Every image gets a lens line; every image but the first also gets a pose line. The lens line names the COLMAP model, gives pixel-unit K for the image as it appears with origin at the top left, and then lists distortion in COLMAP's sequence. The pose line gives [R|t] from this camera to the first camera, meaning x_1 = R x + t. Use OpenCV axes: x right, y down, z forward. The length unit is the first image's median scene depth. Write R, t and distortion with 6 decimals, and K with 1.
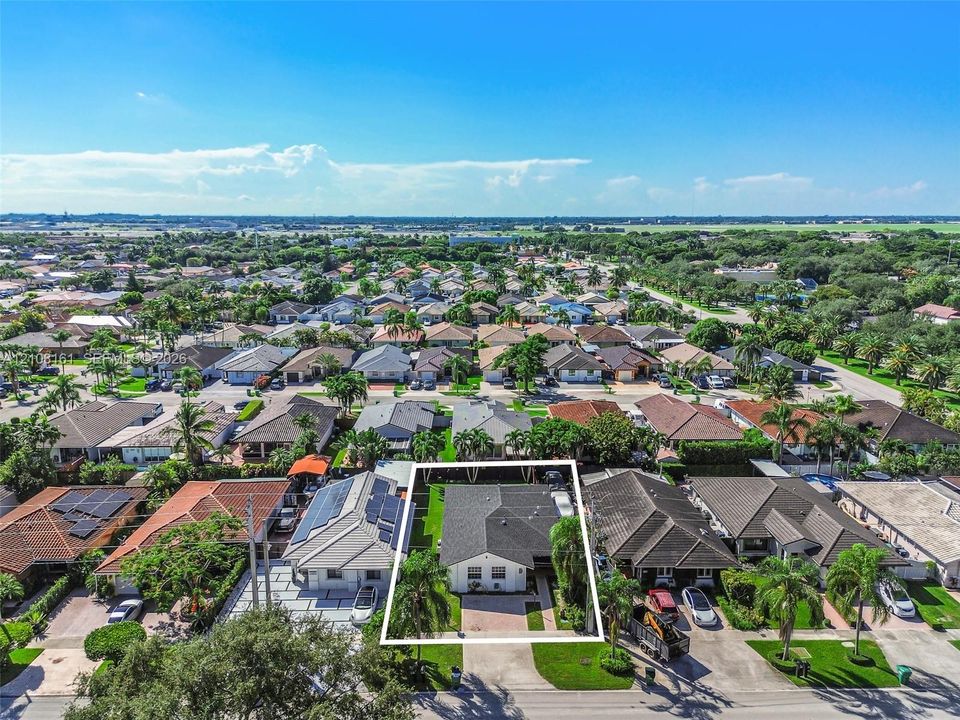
lens RADIAL K [[689.5, 0, 480.0], [0, 689.5, 360.0], [0, 0, 1]] dist [0.033843, -0.007329]
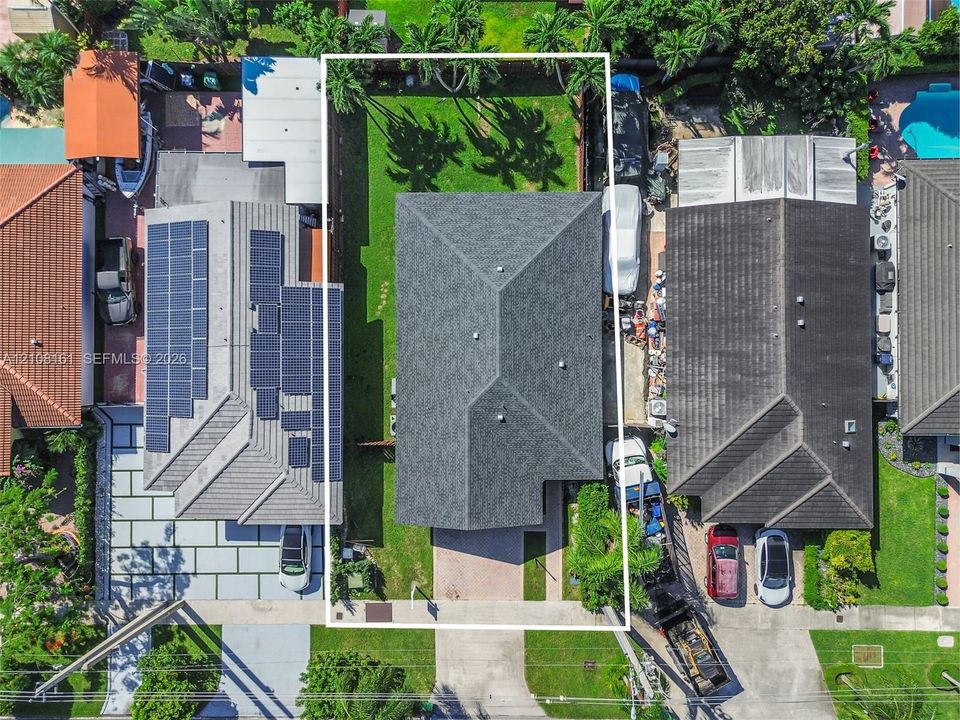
lens RADIAL K [[689.5, 0, 480.0], [0, 689.5, 360.0], [0, 0, 1]] dist [0.033843, -0.007329]
pose [[0.999648, 0.022816, -0.013543, 0.024992], [0.008230, 0.218619, 0.975776, -0.356054], [0.025224, -0.975544, 0.218354, 0.992129]]
